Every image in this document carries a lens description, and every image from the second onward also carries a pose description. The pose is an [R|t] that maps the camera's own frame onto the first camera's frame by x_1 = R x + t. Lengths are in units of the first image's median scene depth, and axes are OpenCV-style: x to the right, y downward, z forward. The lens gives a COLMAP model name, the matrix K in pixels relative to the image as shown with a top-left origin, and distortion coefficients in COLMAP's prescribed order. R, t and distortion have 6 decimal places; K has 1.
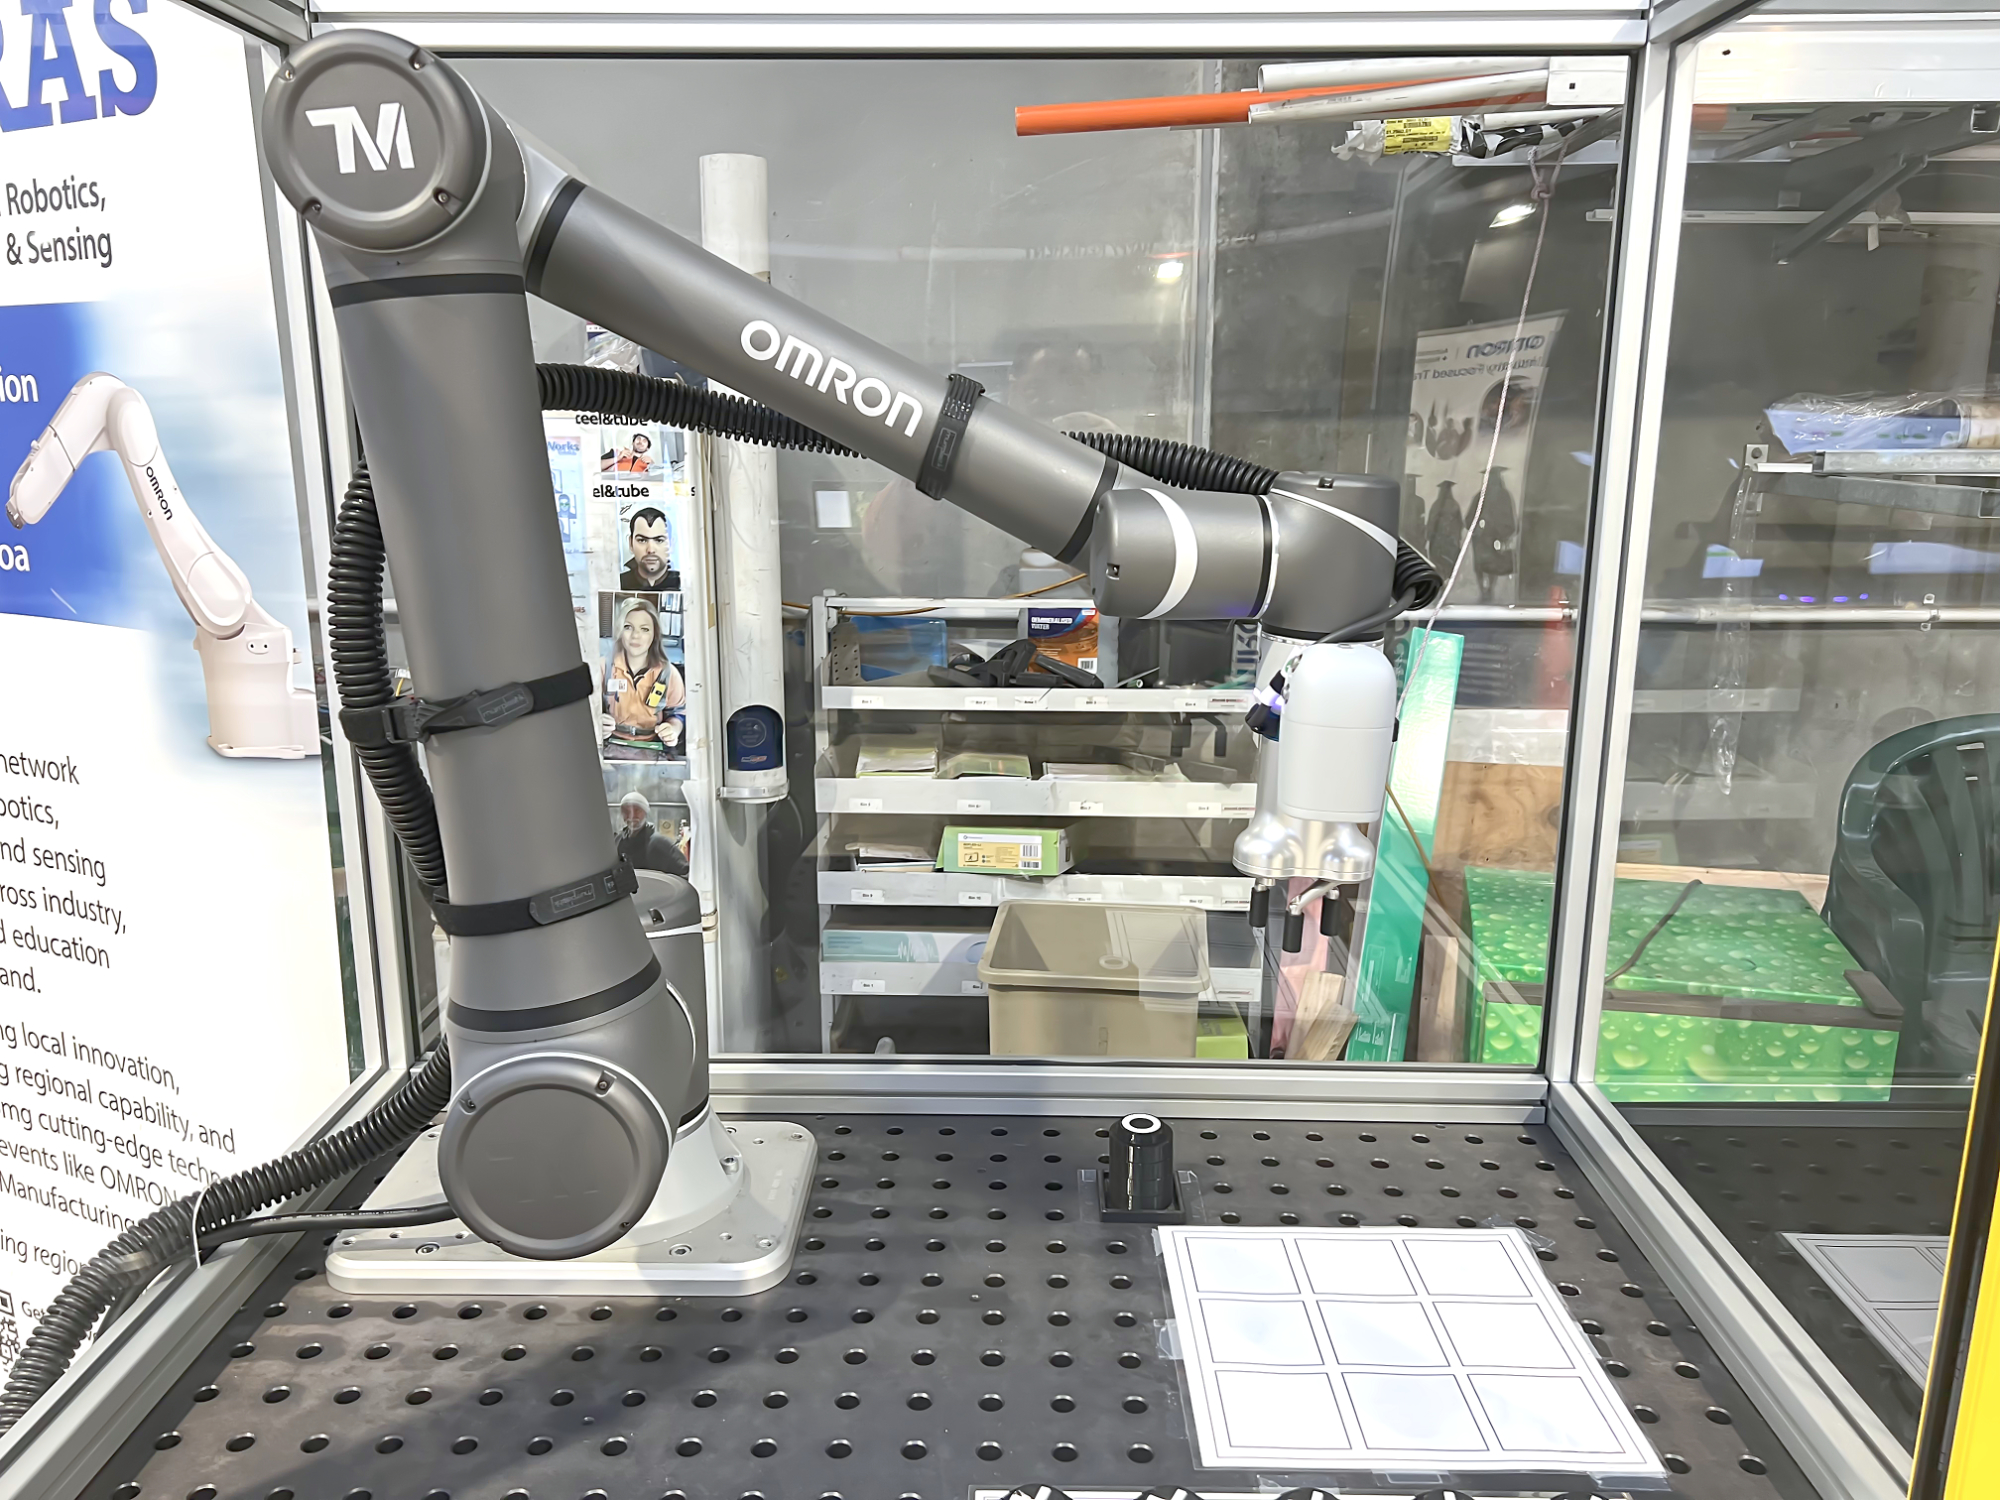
lens RADIAL K [[1538.2, 0, 980.7], [0, 1538.2, 801.1], [0, 0, 1]] dist [0.071710, -0.084371]
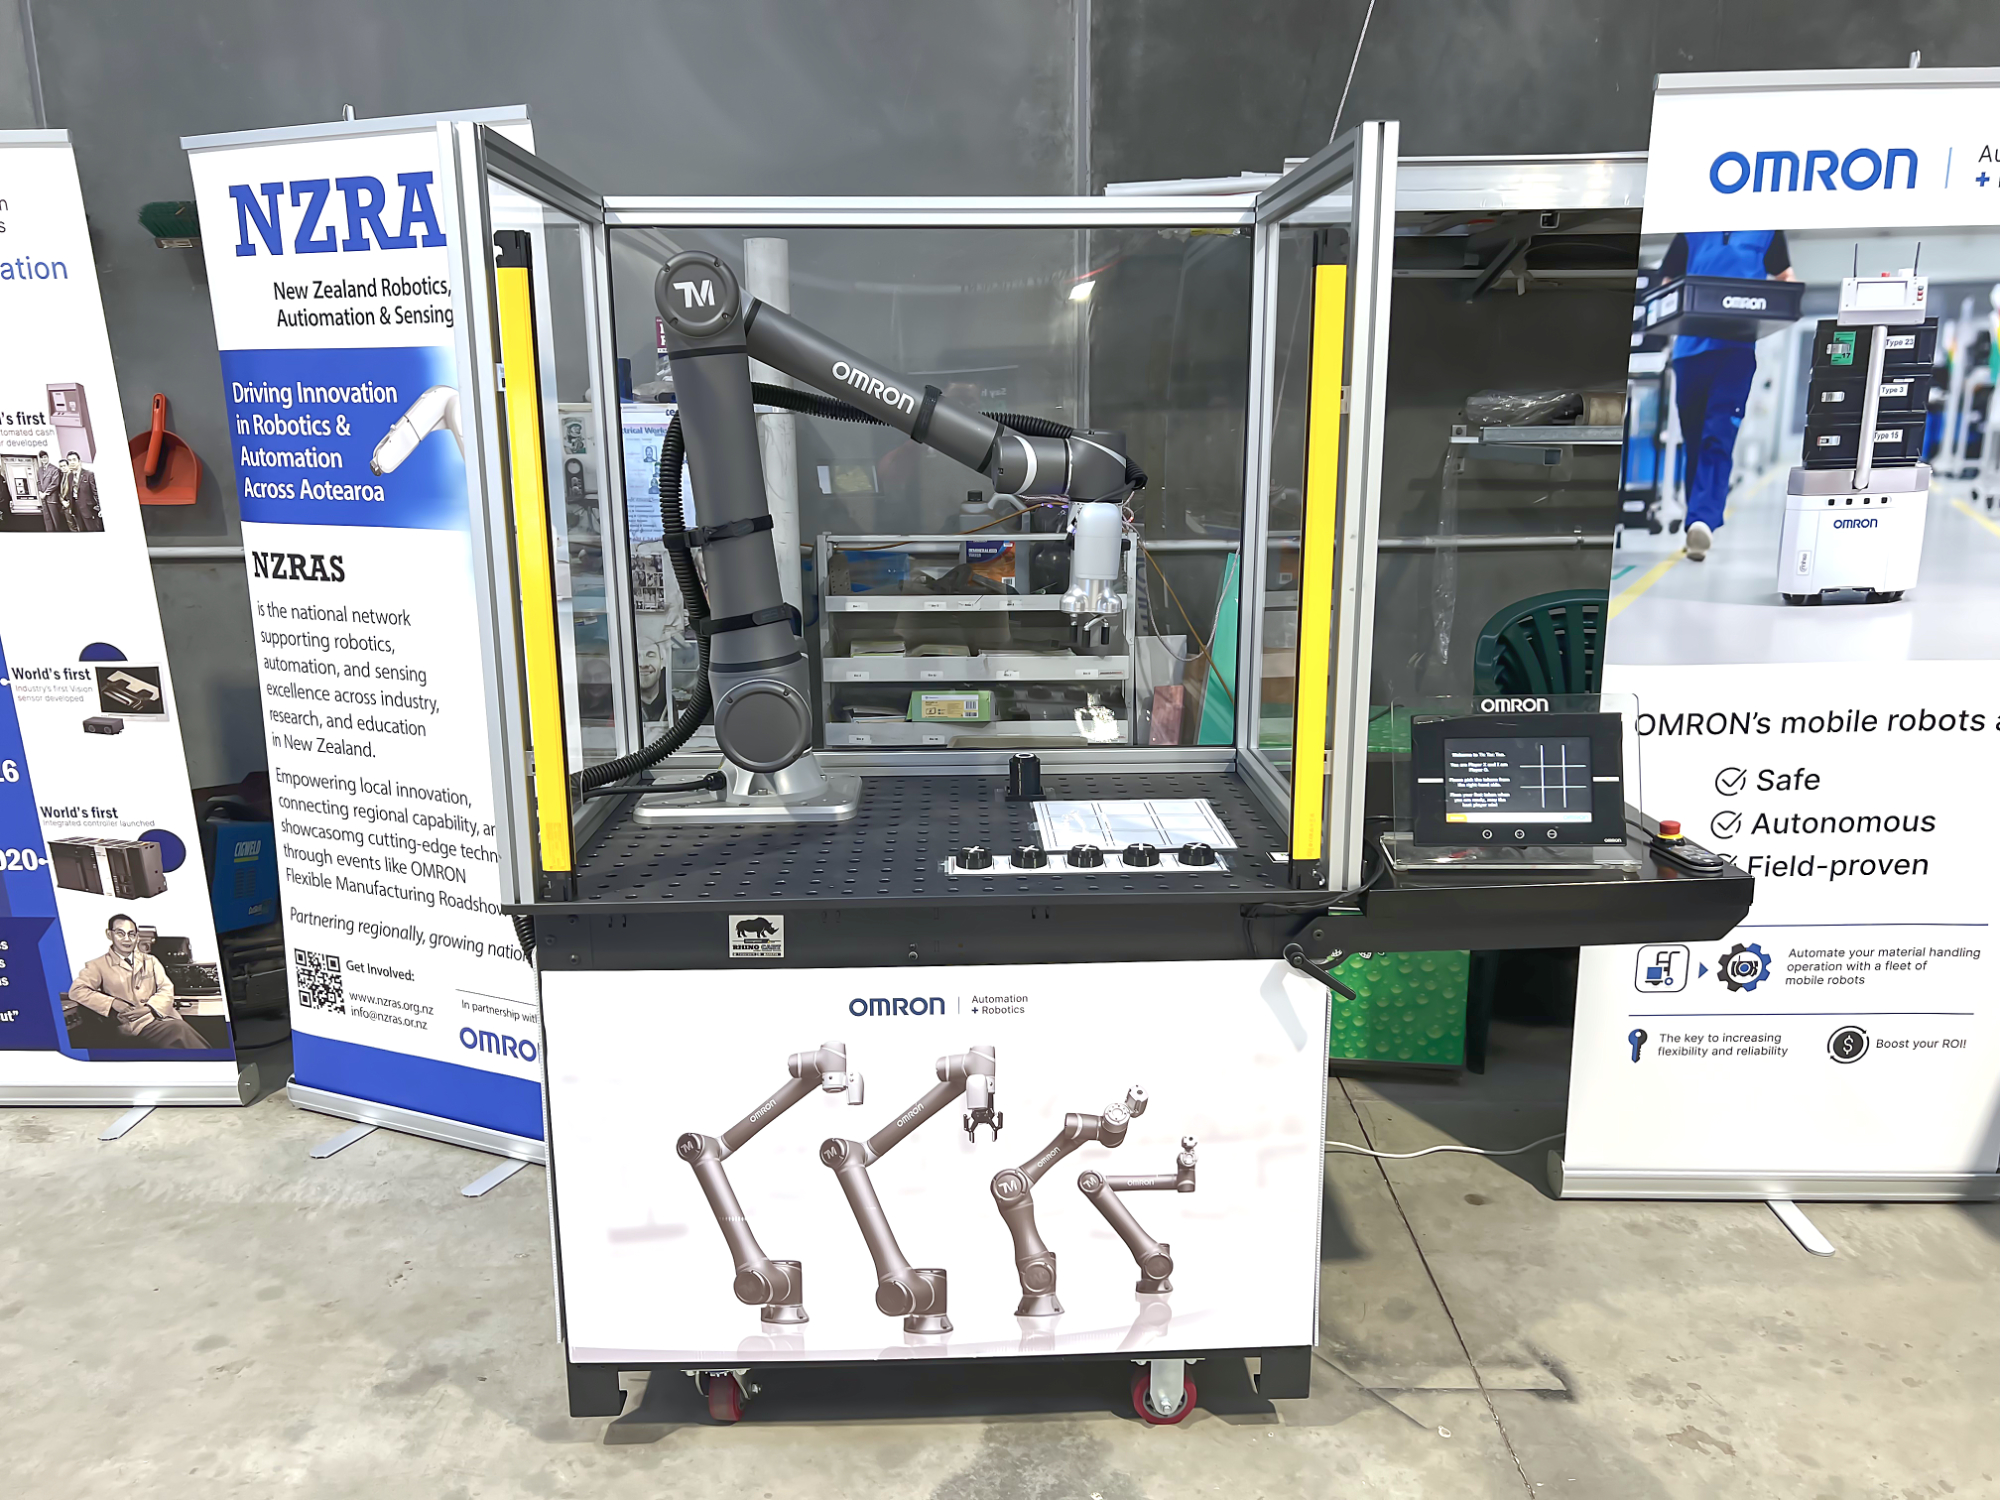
lens RADIAL K [[1506.0, 0, 998.0], [0, 1506.0, 774.7], [0, 0, 1]] dist [0.074303, -0.086117]
pose [[0.998736, -0.018957, 0.046547, -0.015542], [0.019471, 0.999754, -0.010615, 0.181040], [-0.046334, 0.011508, 0.998860, -0.686881]]
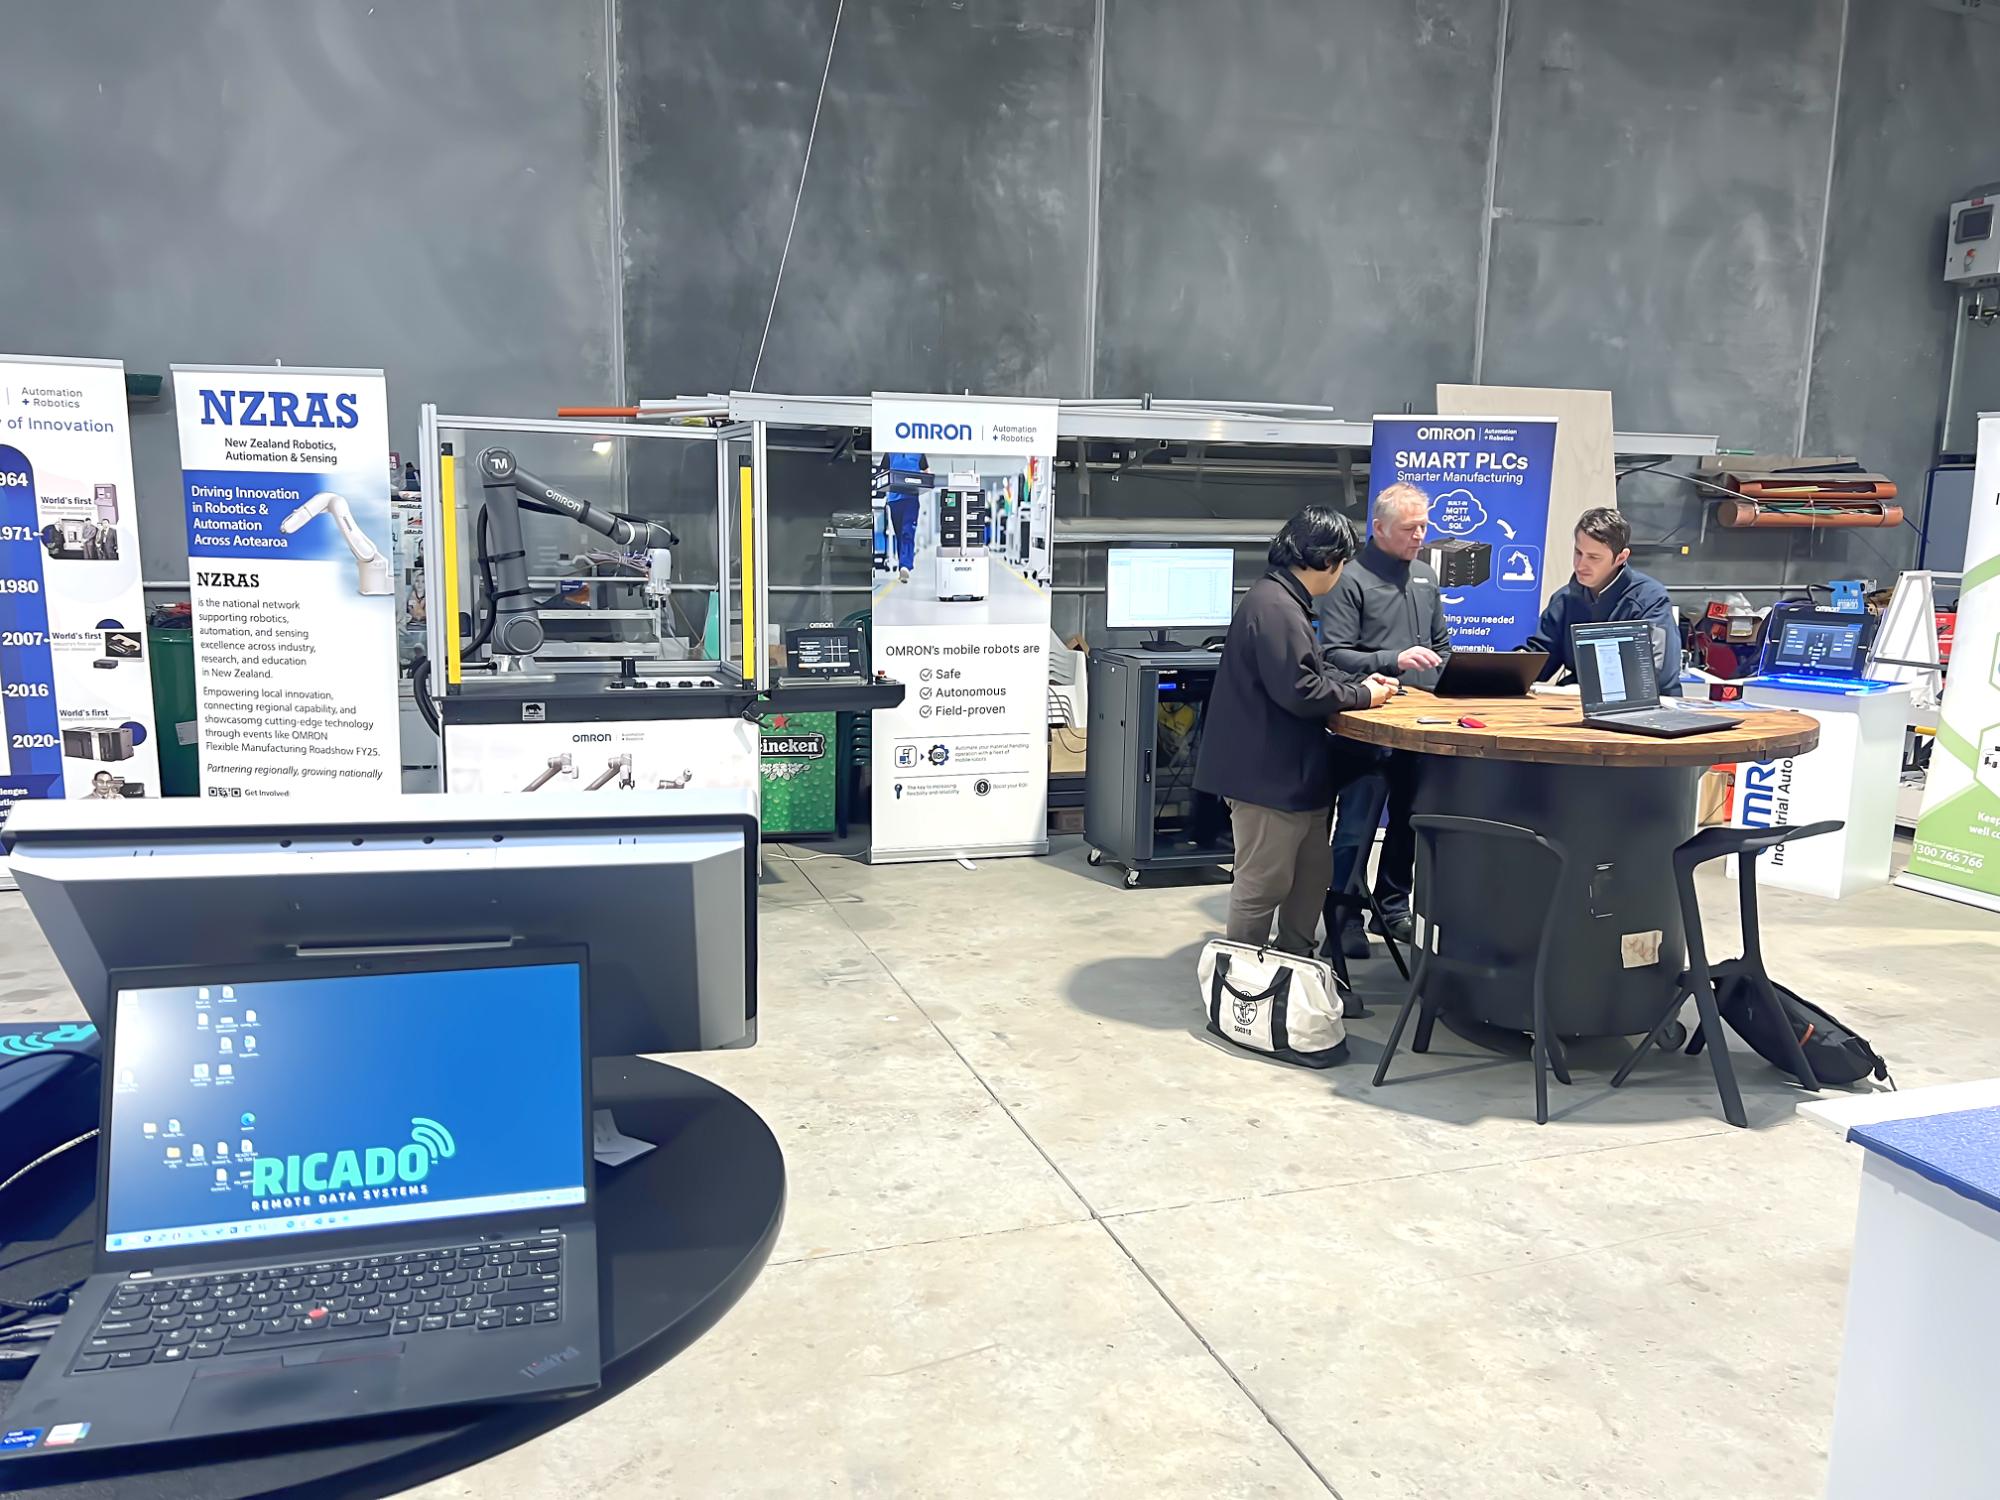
lens RADIAL K [[1506.0, 0, 998.0], [0, 1506.0, 774.7], [0, 0, 1]] dist [0.074303, -0.086117]
pose [[0.924343, -0.043967, 0.379021, -0.441857], [0.074274, 0.995071, -0.065705, 0.678083], [-0.374264, 0.088885, 0.923053, -2.600921]]
